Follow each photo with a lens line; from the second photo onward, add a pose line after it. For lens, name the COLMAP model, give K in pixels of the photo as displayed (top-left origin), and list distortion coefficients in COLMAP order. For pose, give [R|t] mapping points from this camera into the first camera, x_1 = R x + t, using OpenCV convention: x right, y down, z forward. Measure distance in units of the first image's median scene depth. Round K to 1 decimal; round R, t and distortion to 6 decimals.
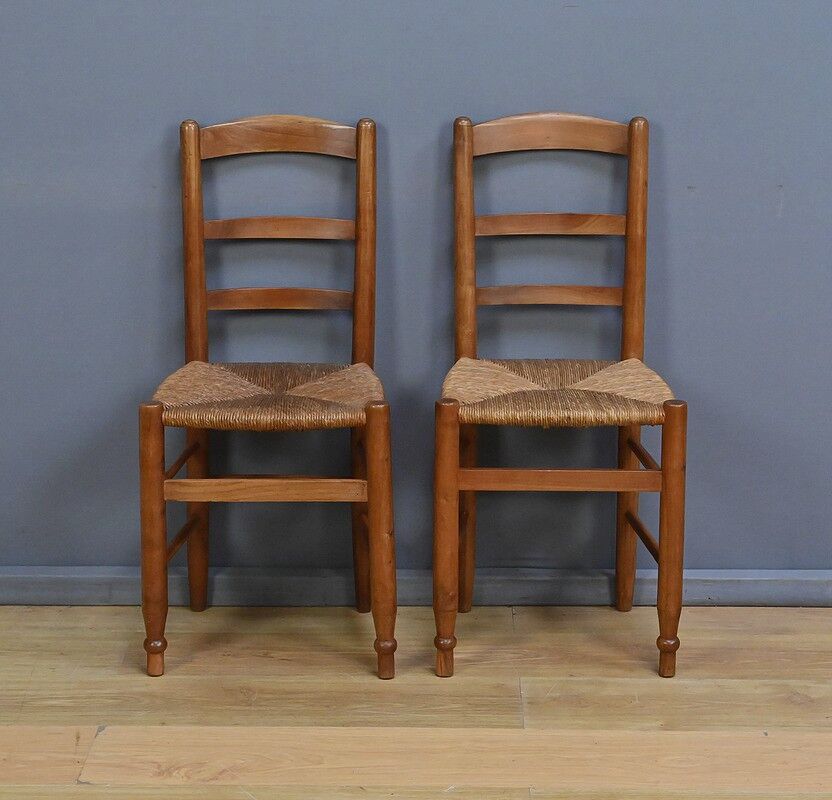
lens RADIAL K [[2124.3, 0, 411.2], [0, 2124.3, 371.2], [0, 0, 1]] dist [0.049631, 0.000000]
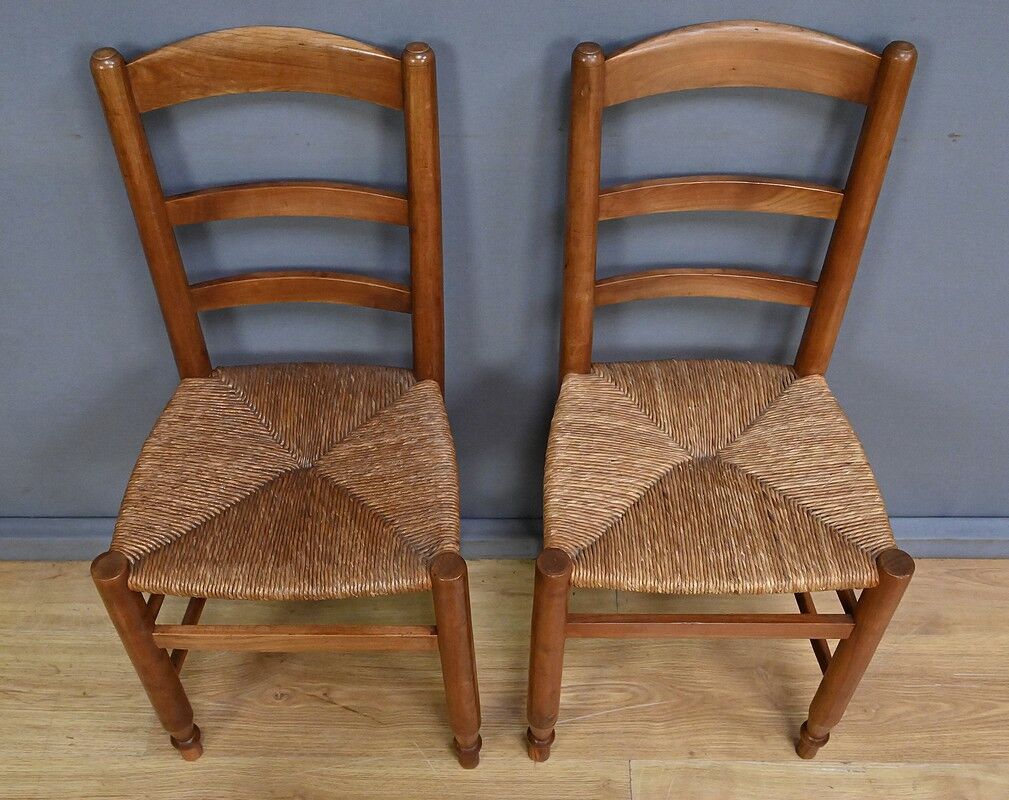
lens RADIAL K [[1133.5, 0, 493.9], [0, 1133.5, 437.3], [0, 0, 1]] dist [-0.002745, 0.000000]
pose [[0.999973, -0.007019, 0.002344, -0.002247], [0.004226, 0.801658, 0.597767, -0.215502], [-0.006075, -0.597741, 0.801666, 0.698116]]
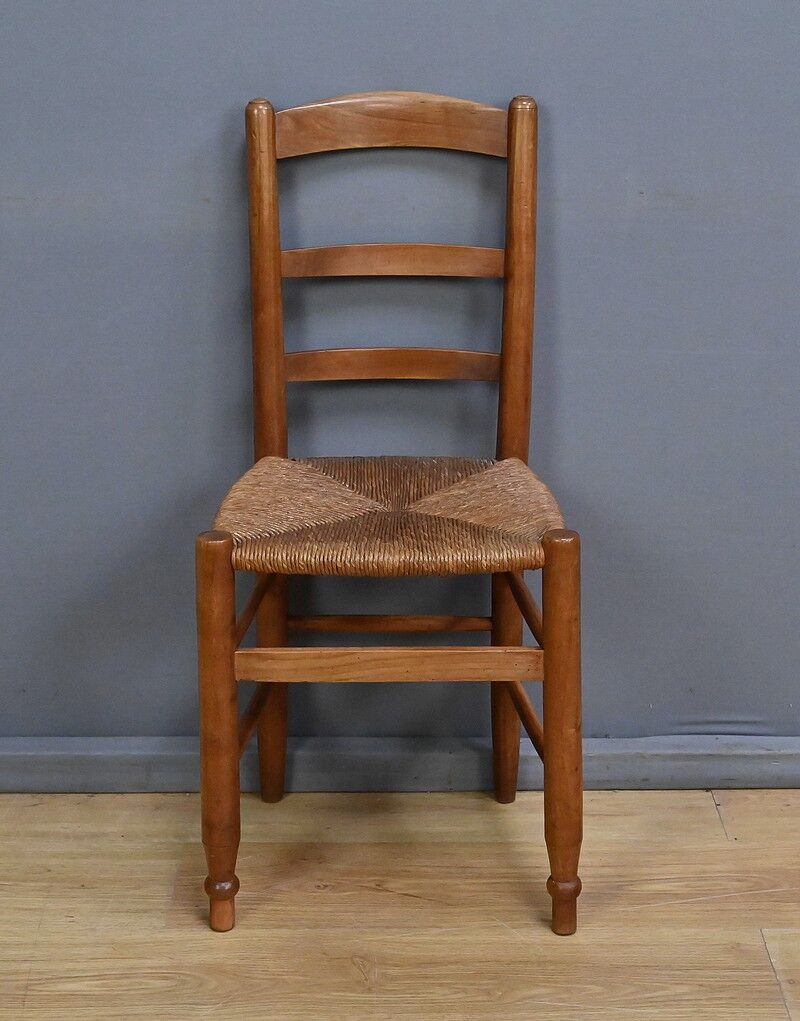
lens RADIAL K [[1844.3, 0, 390.4], [0, 1844.3, 488.0], [0, 0, 1]] dist [0.019337, 0.000000]
pose [[0.999910, -0.006038, 0.012005, -0.070873], [0.005152, 0.997358, 0.072464, -0.038101], [-0.012411, -0.072396, 0.997299, 0.411999]]
